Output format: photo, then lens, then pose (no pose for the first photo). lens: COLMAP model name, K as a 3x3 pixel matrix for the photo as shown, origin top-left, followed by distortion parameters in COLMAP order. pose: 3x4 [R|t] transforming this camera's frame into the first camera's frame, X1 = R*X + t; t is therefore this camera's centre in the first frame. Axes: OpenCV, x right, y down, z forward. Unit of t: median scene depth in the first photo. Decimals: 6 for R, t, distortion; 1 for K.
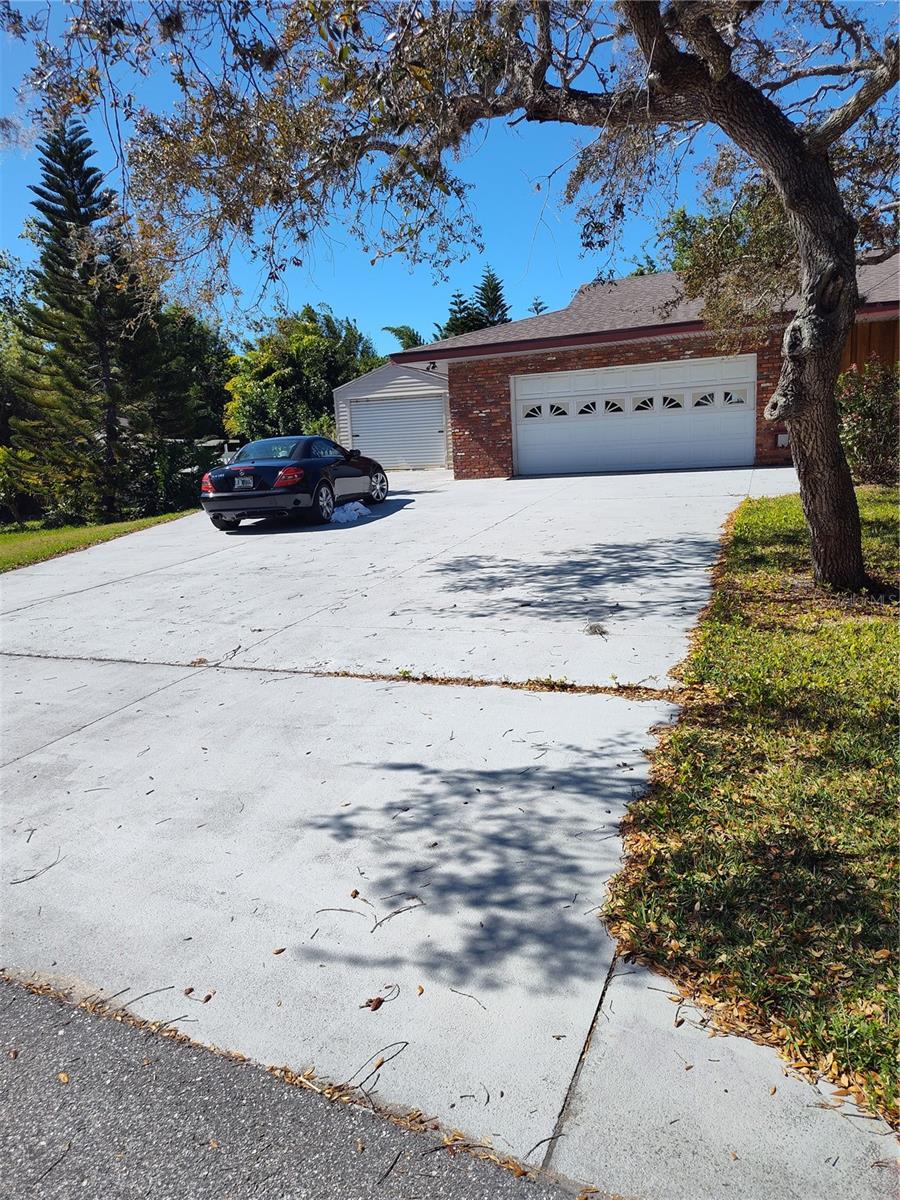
lens RADIAL K [[820.6, 0, 444.9], [0, 820.6, 603.7], [0, 0, 1]] dist [0.021370, -0.017707]
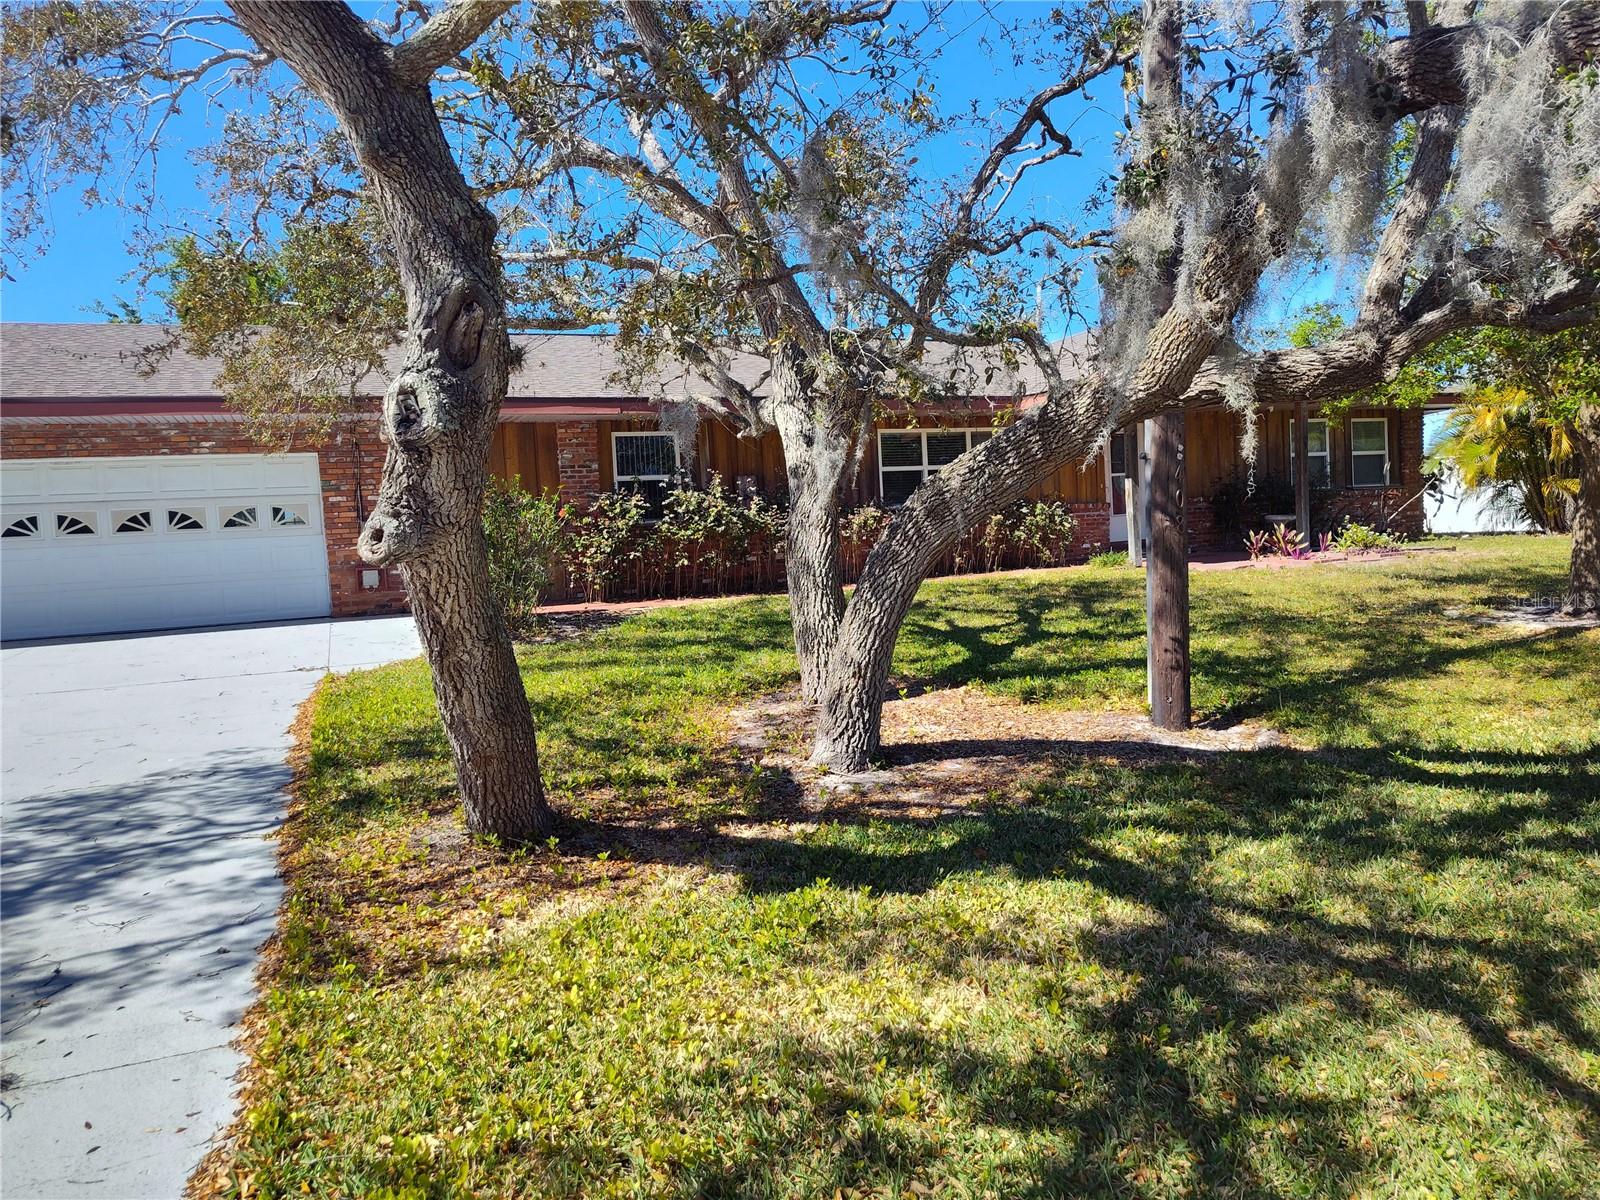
lens RADIAL K [[1094.1, 0, 796.8], [0, 1094.1, 594.0], [0, 0, 1]] dist [0.021370, -0.017707]
pose [[0.723740, -0.025880, 0.689587, 0.080419], [0.145730, 0.982491, -0.116075, -0.059526], [-0.674509, 0.184501, 0.714840, 0.235215]]
